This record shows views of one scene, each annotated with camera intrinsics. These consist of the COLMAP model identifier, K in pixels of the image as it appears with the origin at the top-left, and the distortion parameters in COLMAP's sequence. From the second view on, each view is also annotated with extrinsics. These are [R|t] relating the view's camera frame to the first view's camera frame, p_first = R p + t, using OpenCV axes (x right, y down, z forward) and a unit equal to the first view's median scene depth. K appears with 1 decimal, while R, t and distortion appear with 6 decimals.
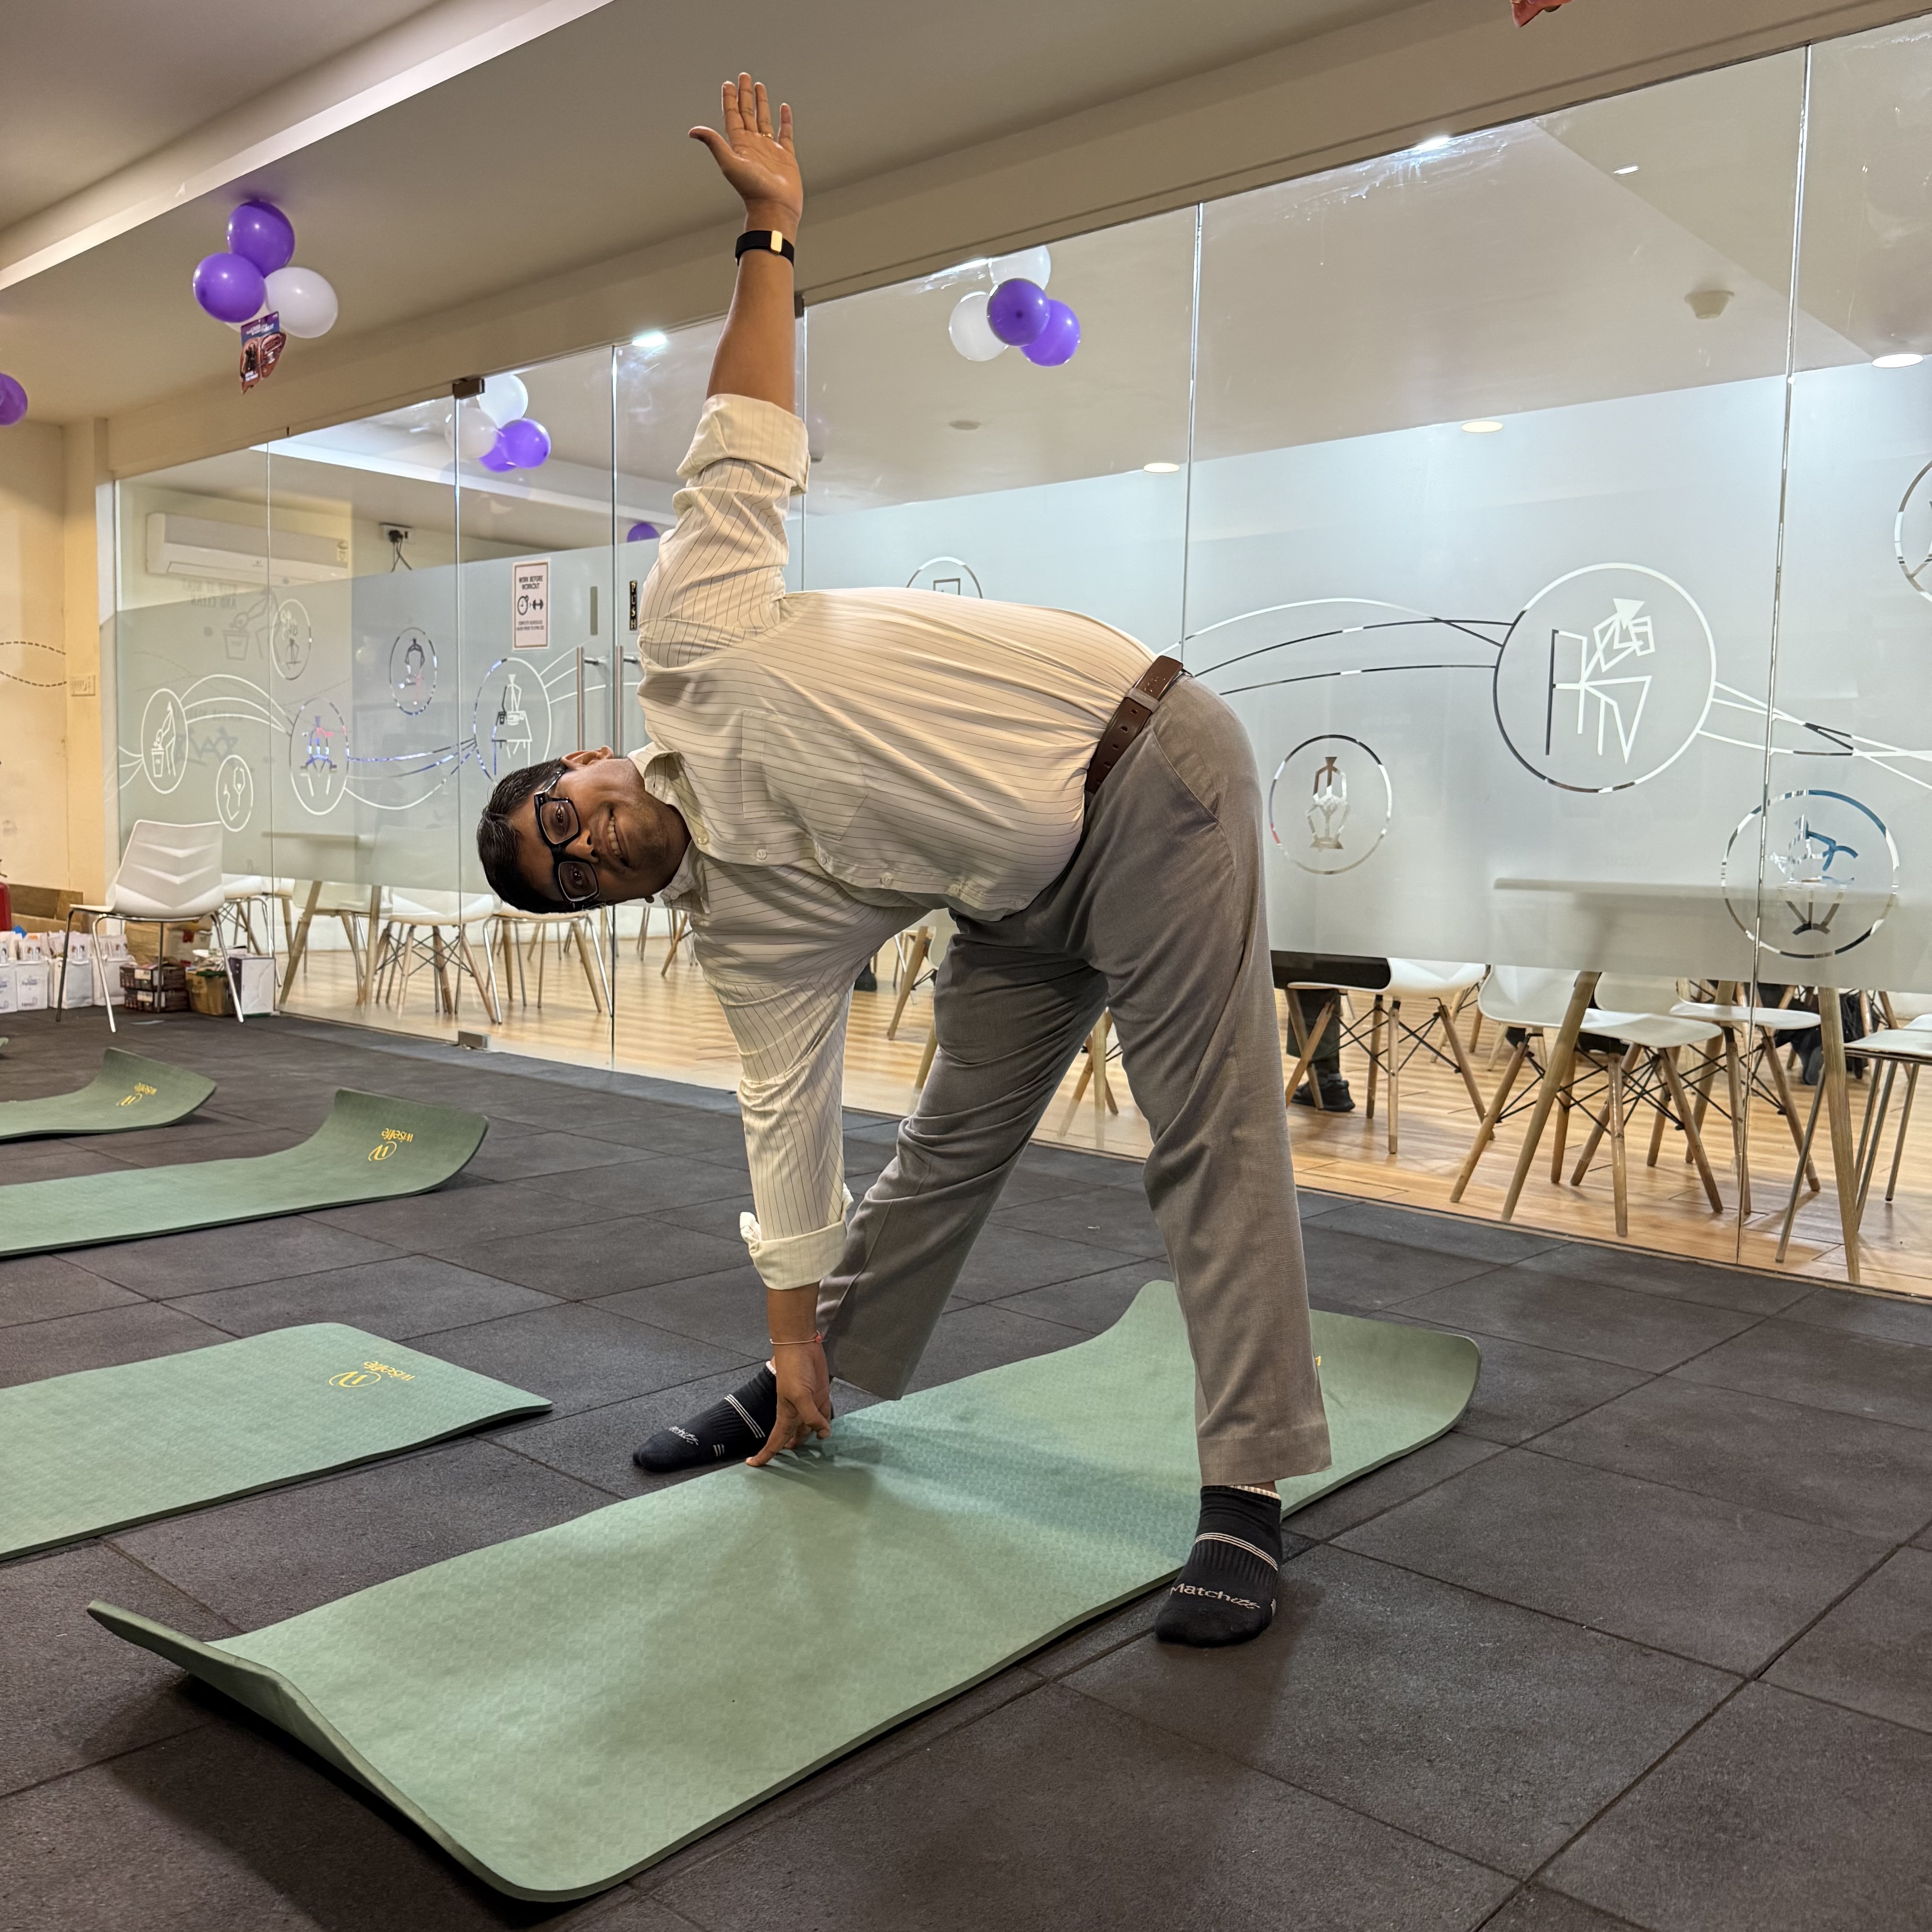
lens RADIAL K [[1799.7, 0, 986.2], [0, 1799.7, 1015.9], [0, 0, 1]] dist [0.178284, -0.404265]
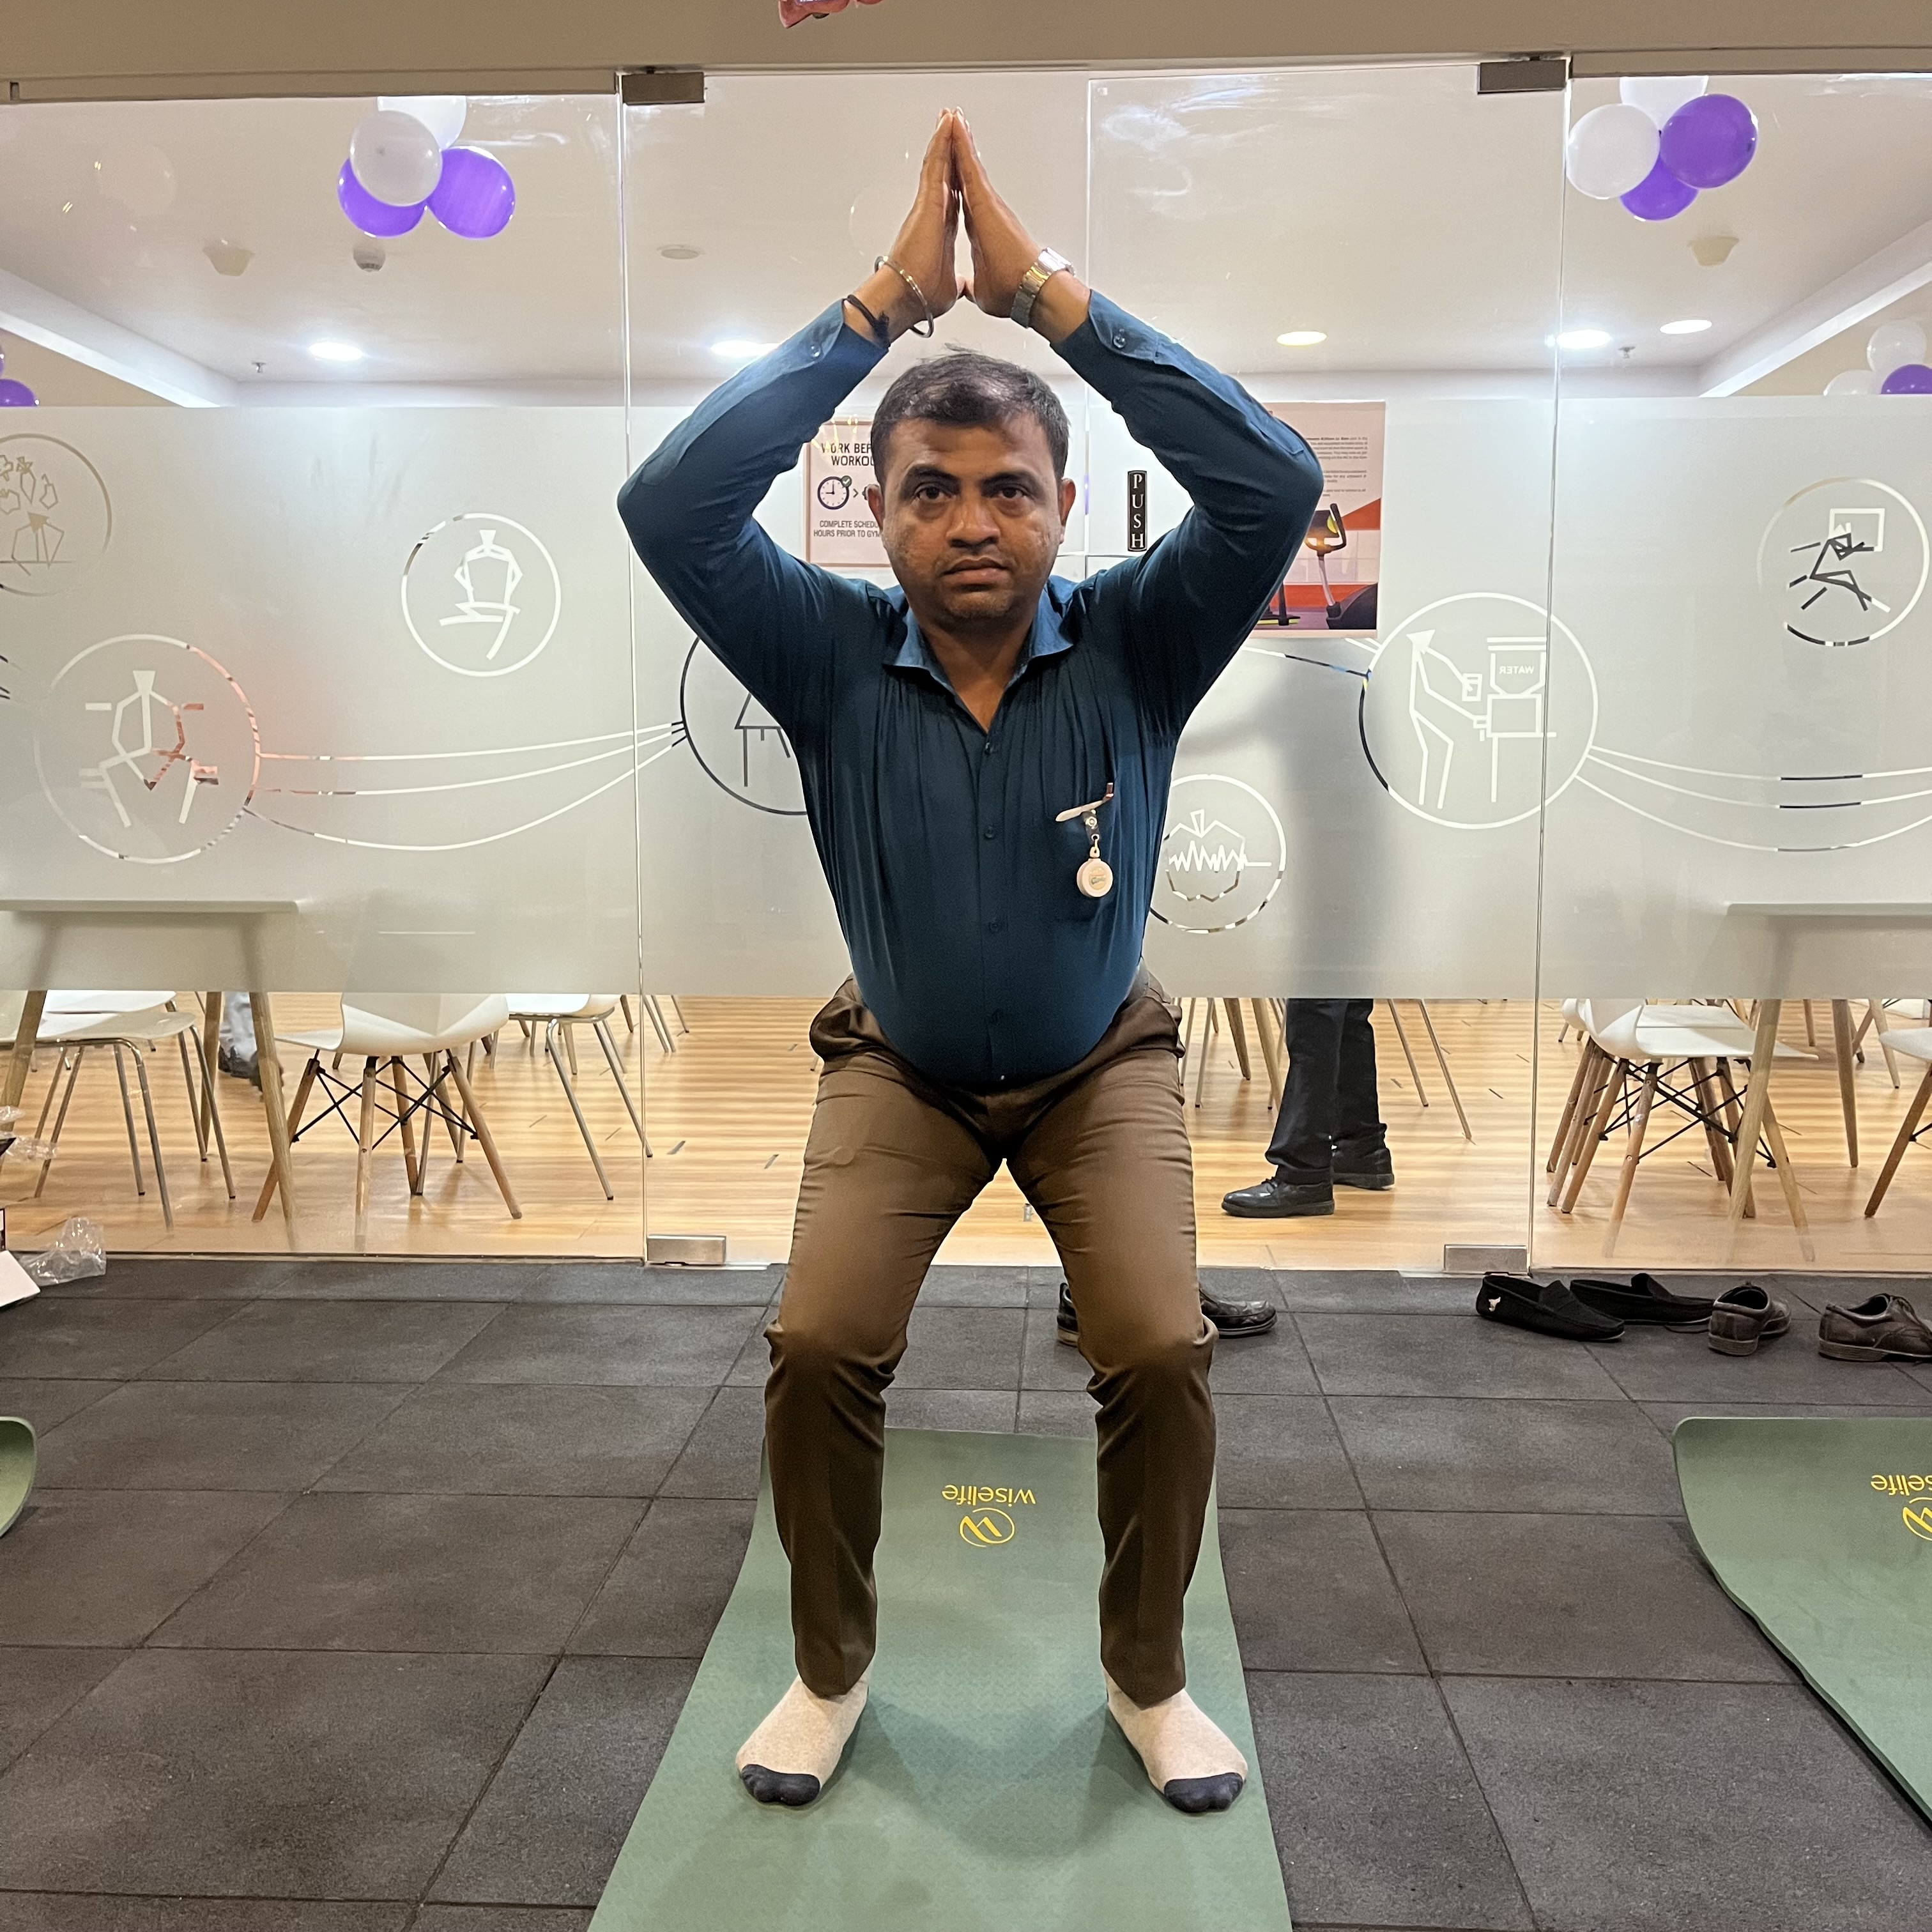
lens RADIAL K [[1971.1, 0, 942.4], [0, 1971.1, 992.2], [0, 0, 1]] dist [0.026536, -0.008879]
pose [[0.771562, -0.097067, 0.628705, -0.677915], [0.083823, 0.995186, 0.050779, -0.103142], [-0.630607, 0.013521, 0.775984, 0.530189]]
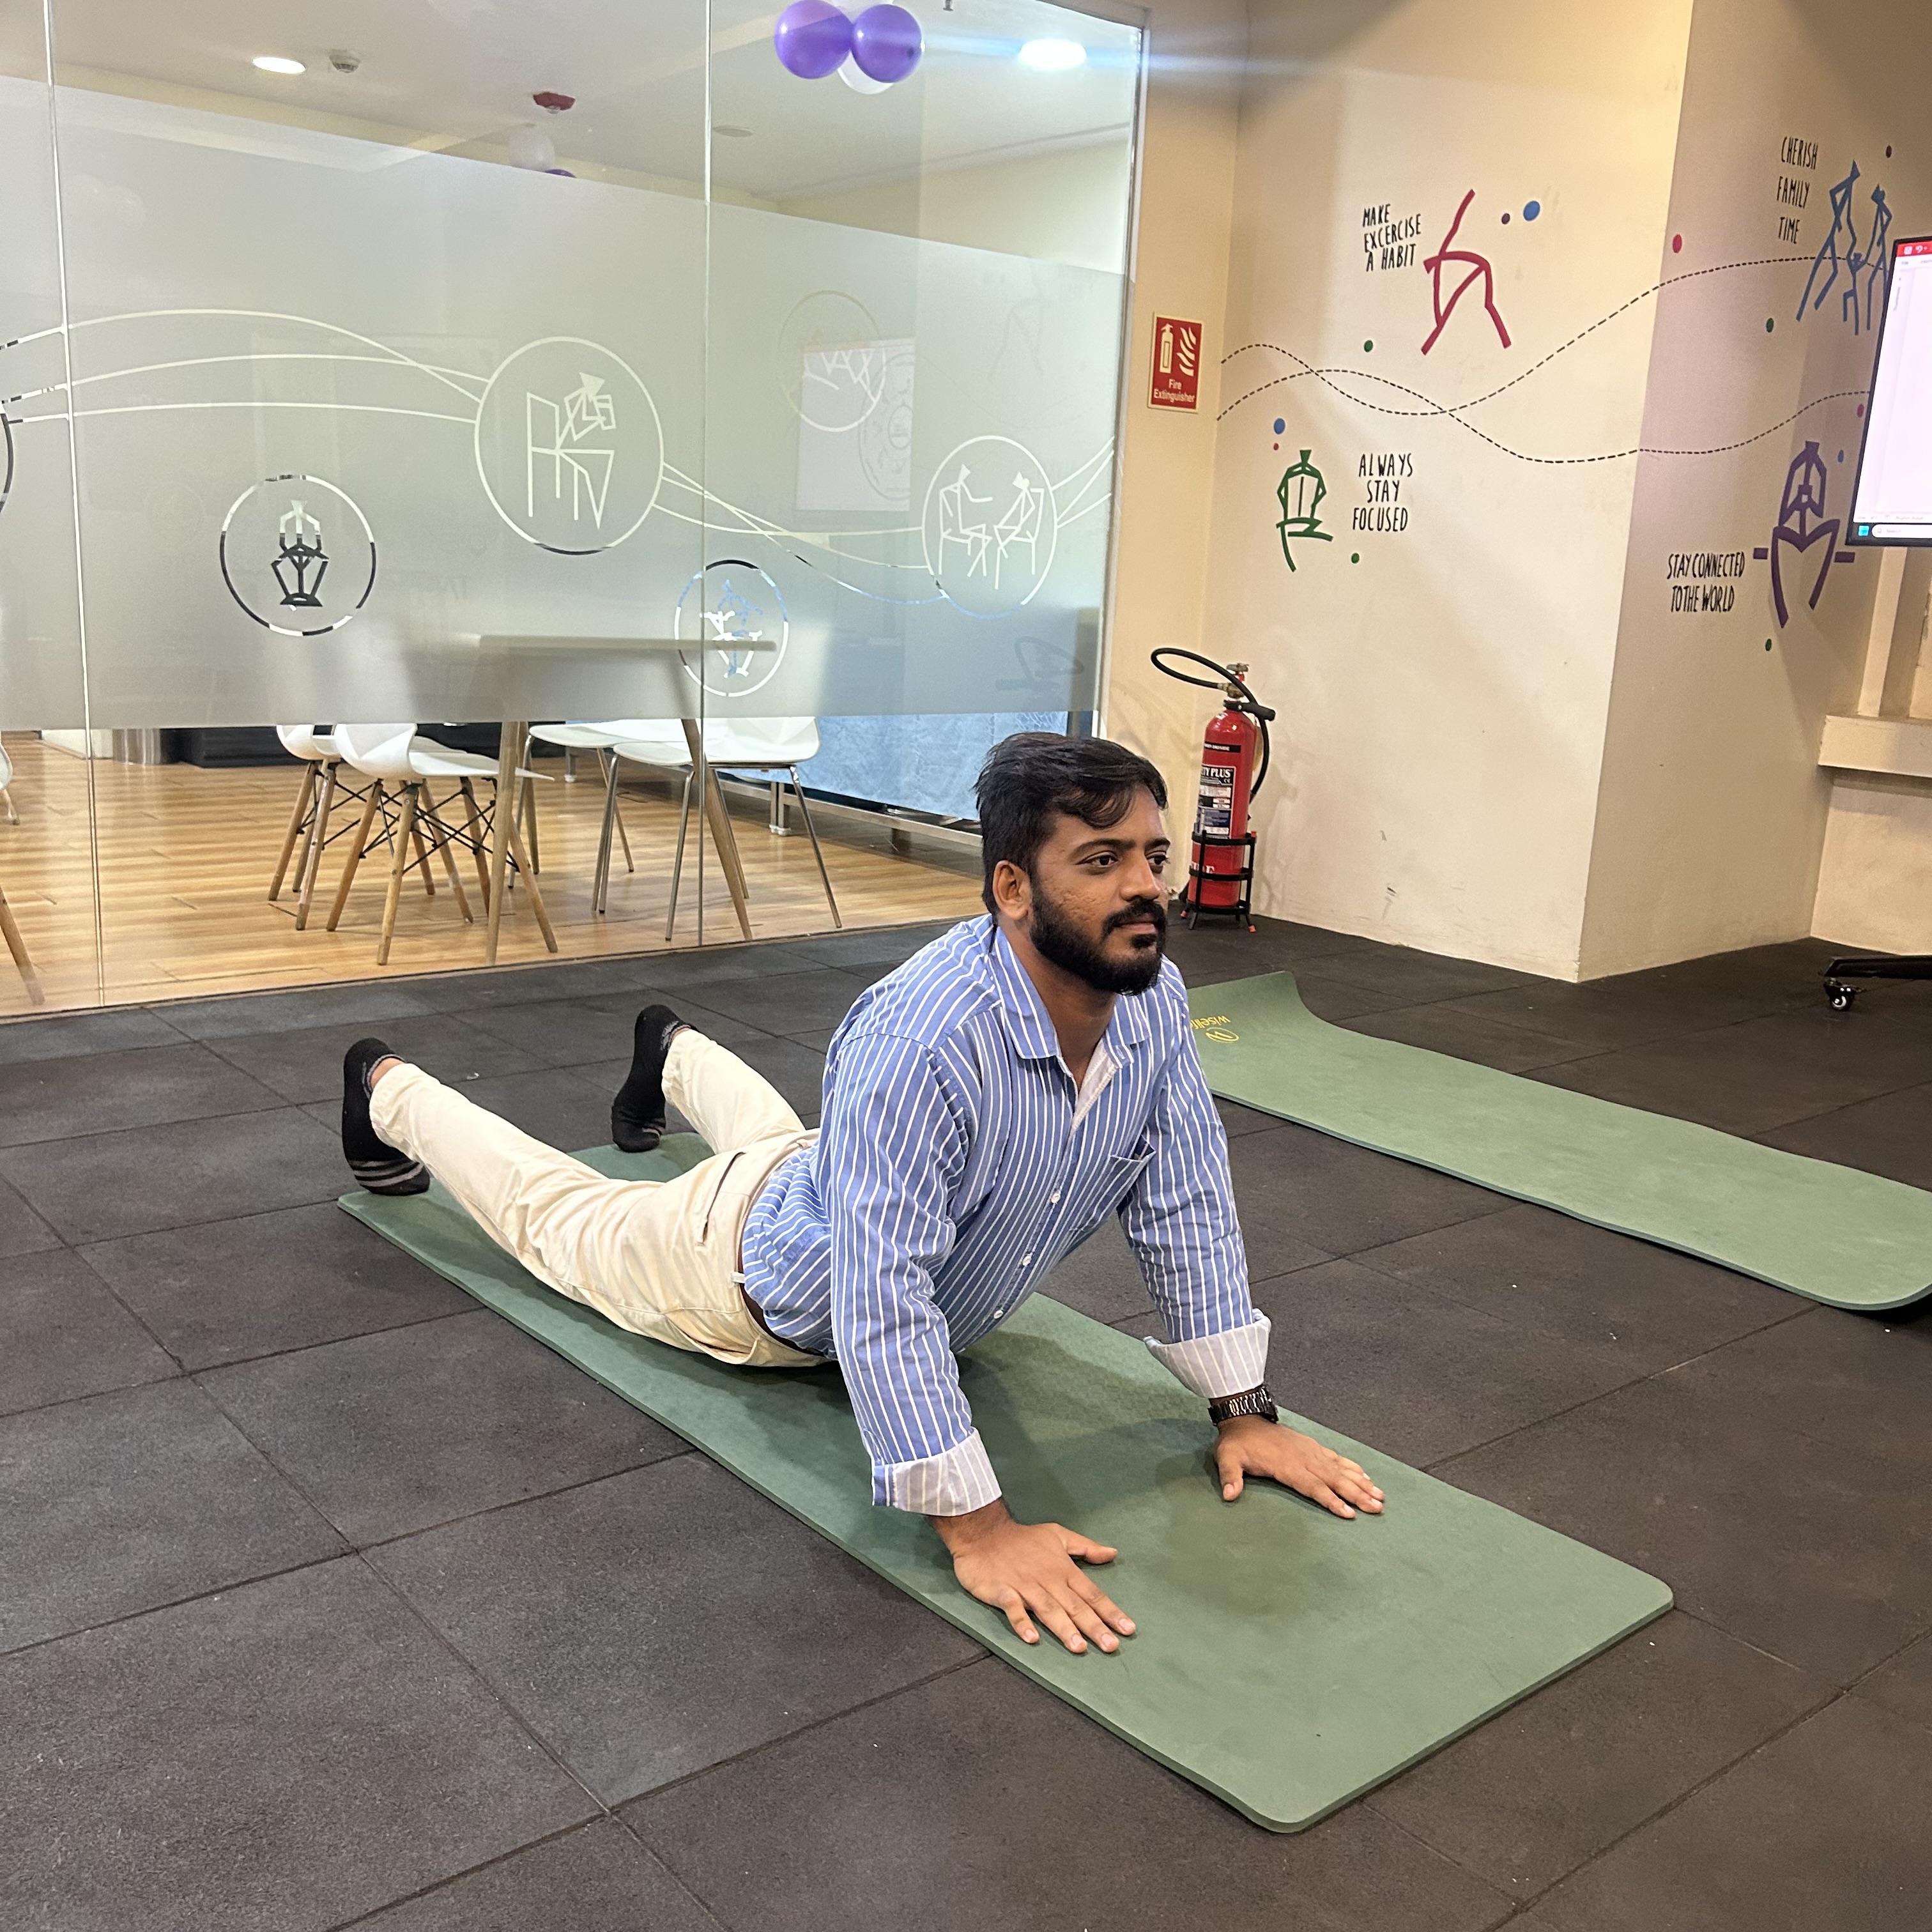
lens RADIAL K [[1932.9, 0, 960.7], [0, 1932.9, 995.8], [0, 0, 1]] dist [0.107519, -0.252436]
pose [[0.145469, -0.230973, 0.962024, -0.520457], [0.059849, 0.972641, 0.224473, -0.072964], [-0.987551, 0.024922, 0.155312, 0.385959]]
